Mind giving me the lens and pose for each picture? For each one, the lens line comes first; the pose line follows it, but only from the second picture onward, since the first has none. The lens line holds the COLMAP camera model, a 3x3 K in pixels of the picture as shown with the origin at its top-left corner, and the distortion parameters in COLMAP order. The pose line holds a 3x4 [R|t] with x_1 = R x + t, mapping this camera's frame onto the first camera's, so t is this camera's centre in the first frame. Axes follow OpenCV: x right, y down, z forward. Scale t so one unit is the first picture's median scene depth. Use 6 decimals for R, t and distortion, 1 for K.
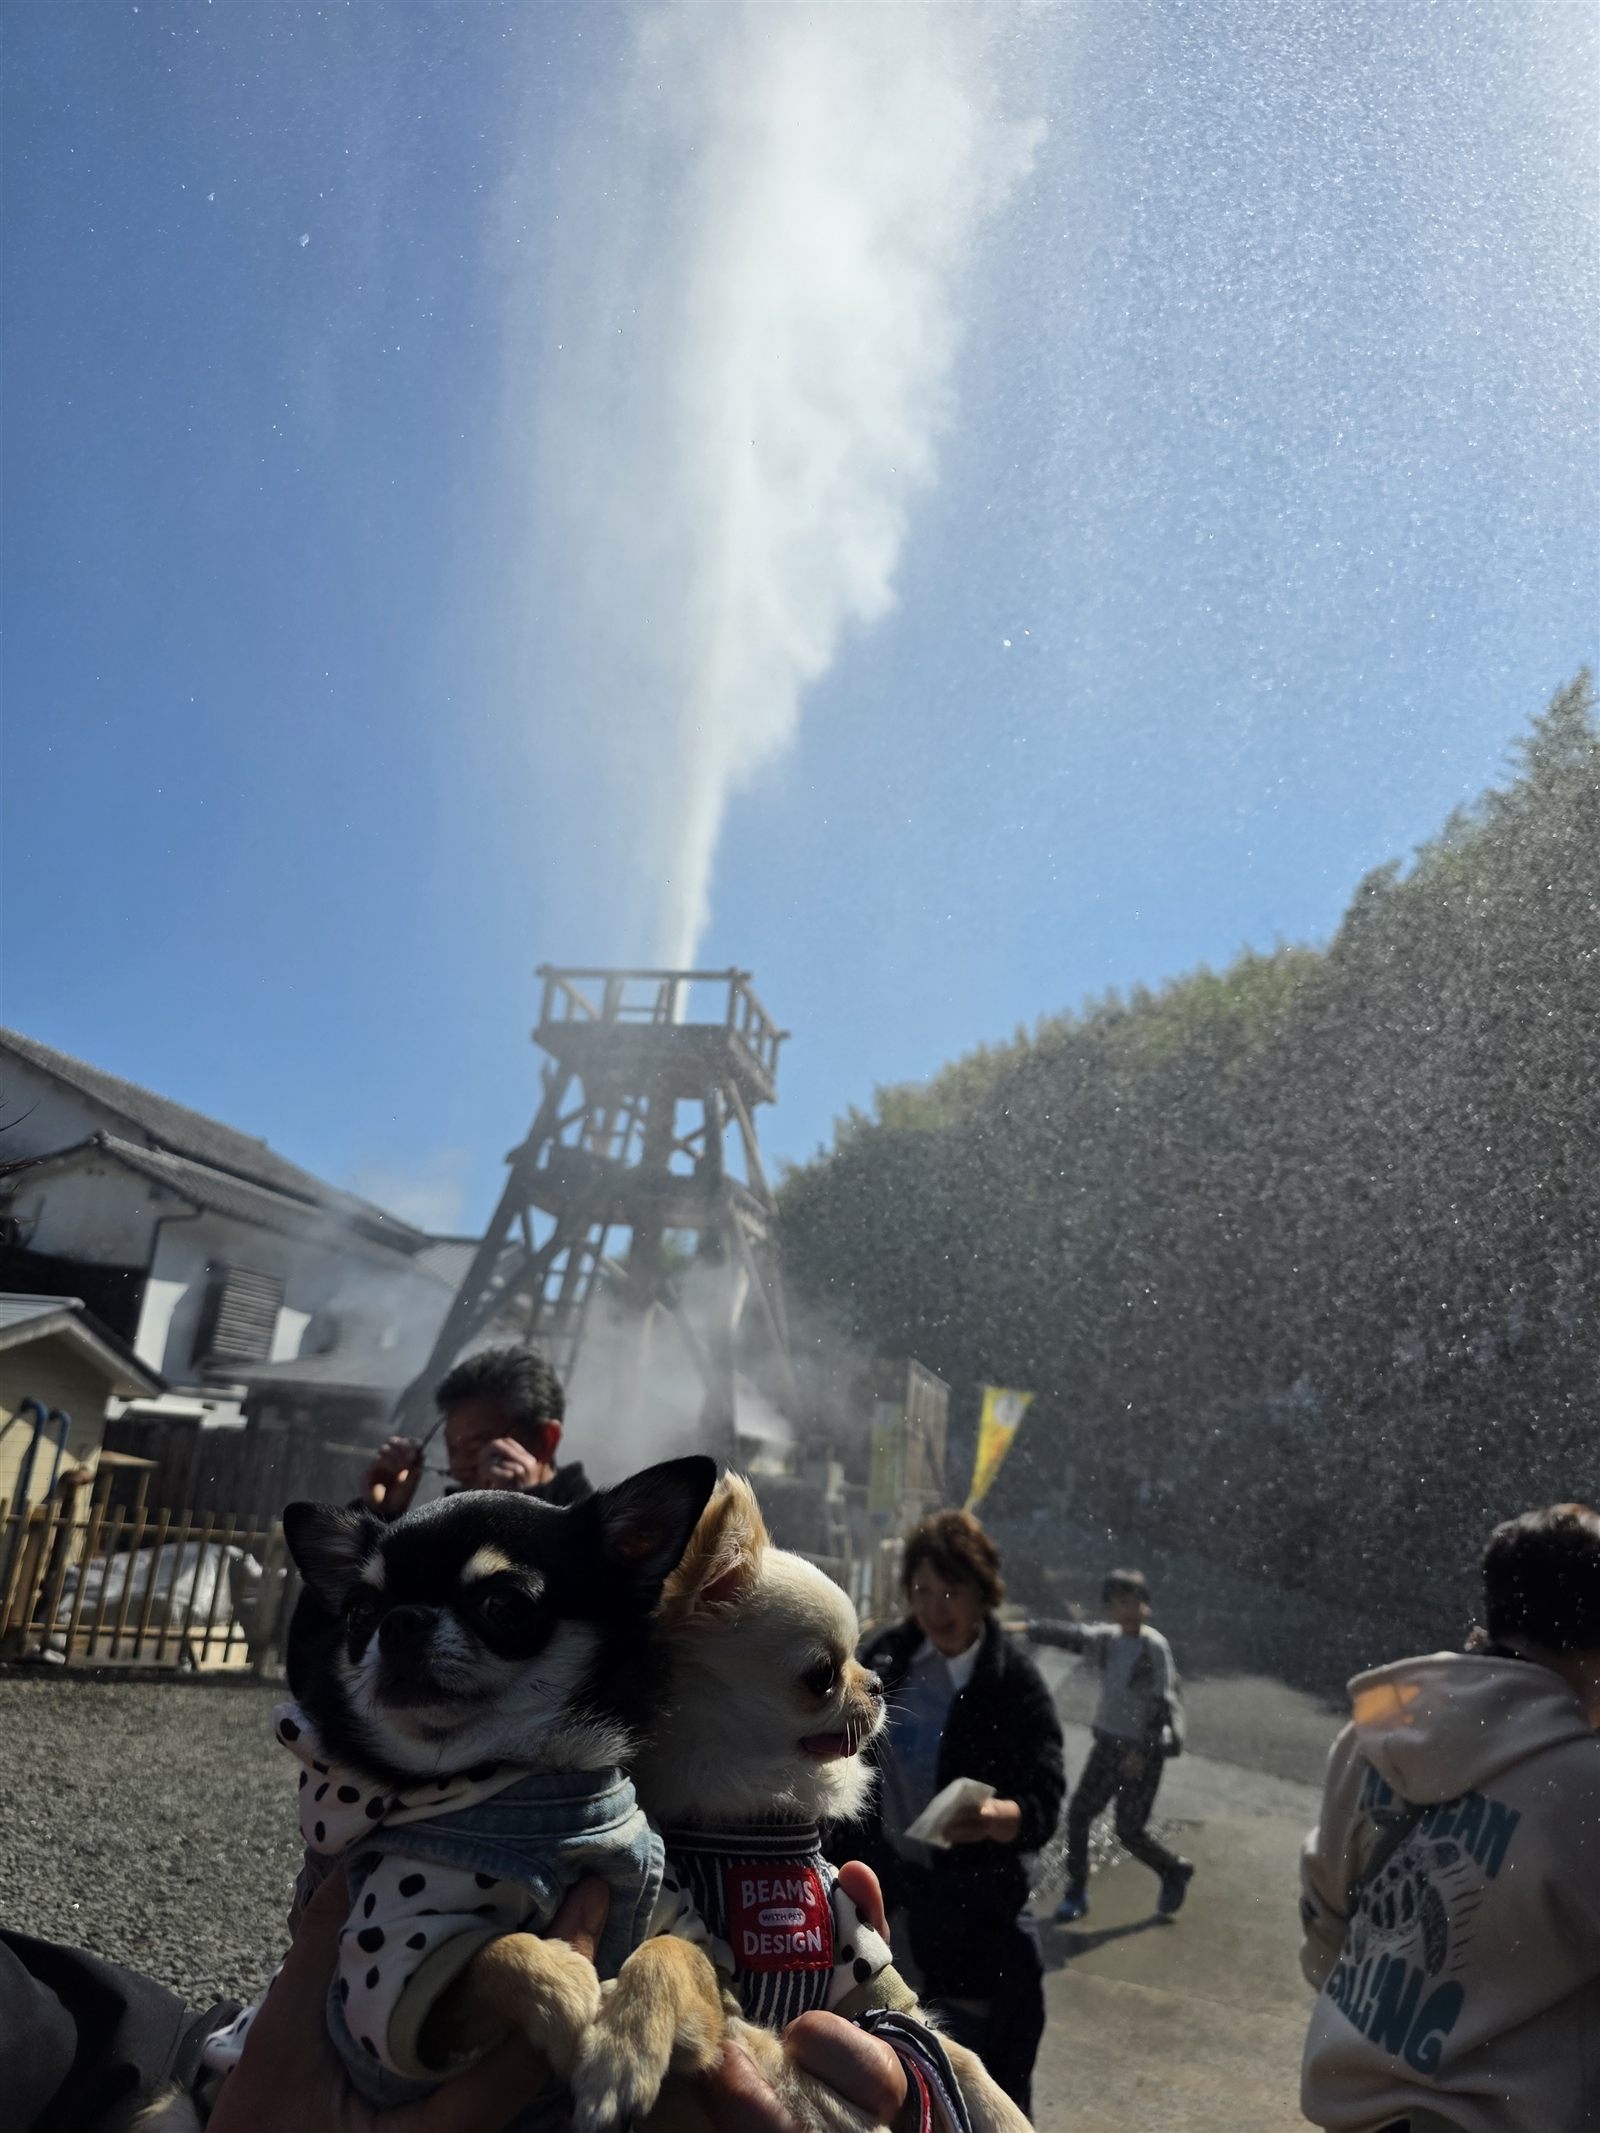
lens RADIAL K [[1488.2, 0, 791.1], [0, 1488.2, 1065.5], [0, 0, 1]] dist [0.004468, -0.036266]
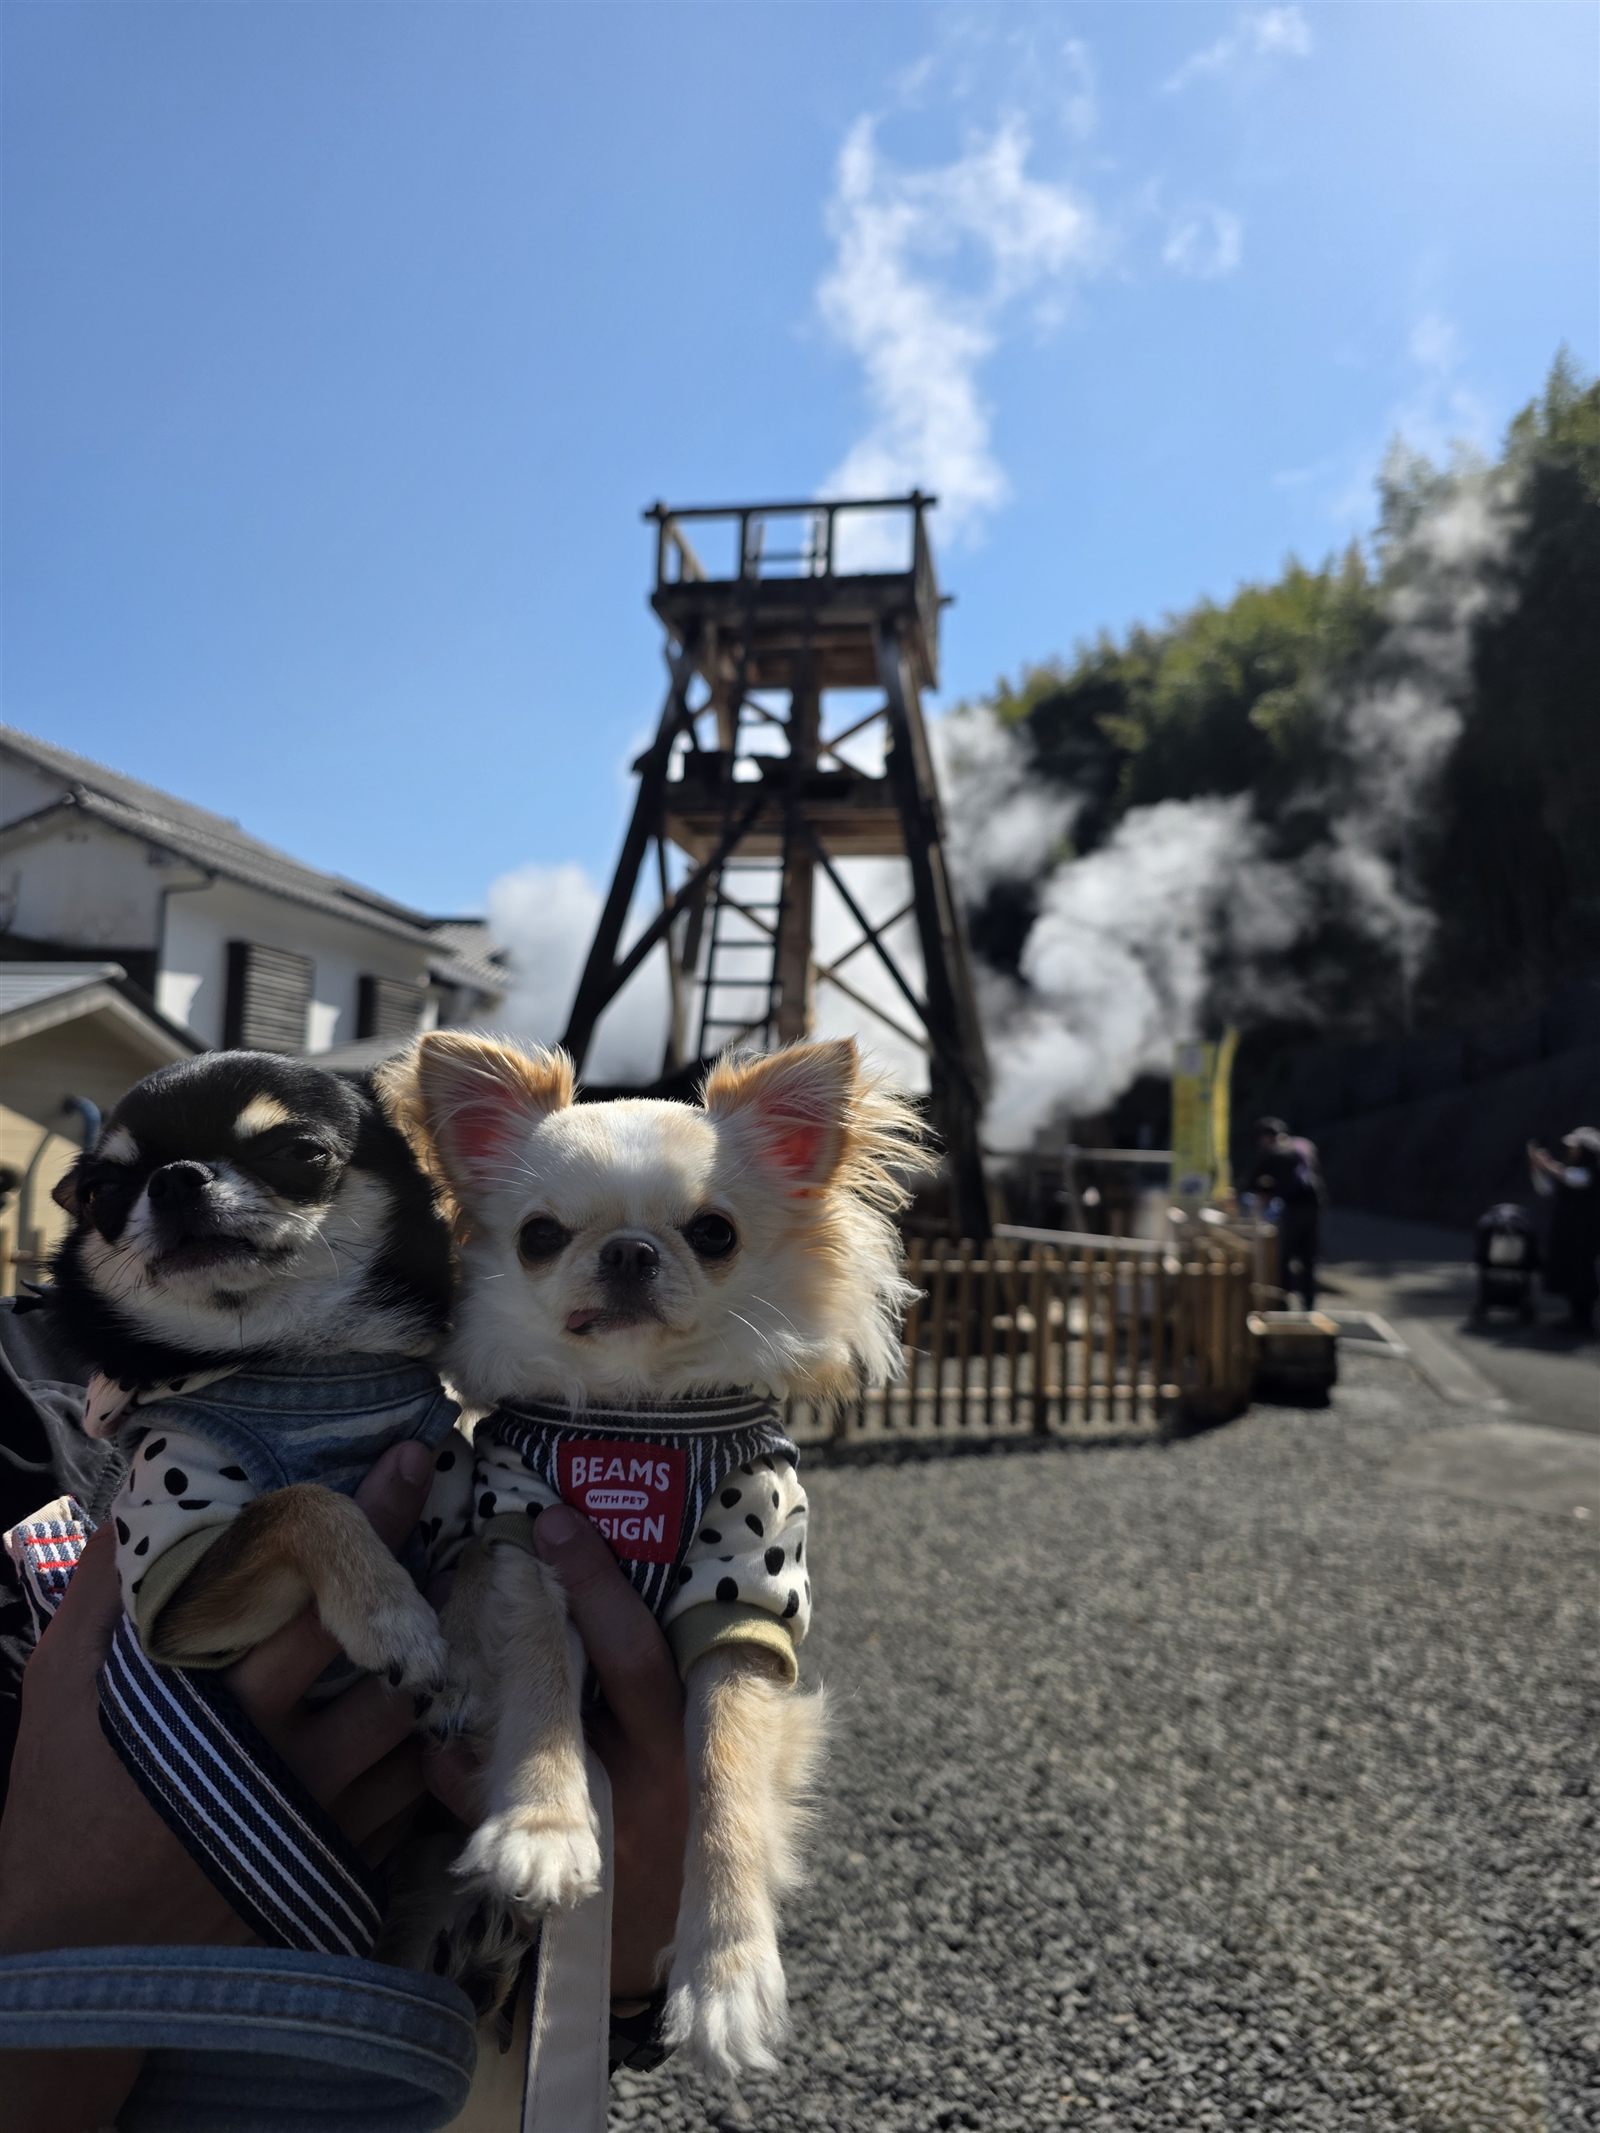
lens RADIAL K [[1499.3, 0, 800.2], [0, 1499.3, 1092.3], [0, 0, 1]] dist [0.034289, -0.049288]
pose [[0.998312, -0.054684, 0.019557, -0.150584], [0.048711, 0.971794, 0.230746, 0.059608], [-0.031624, -0.229404, 0.972817, 0.228942]]
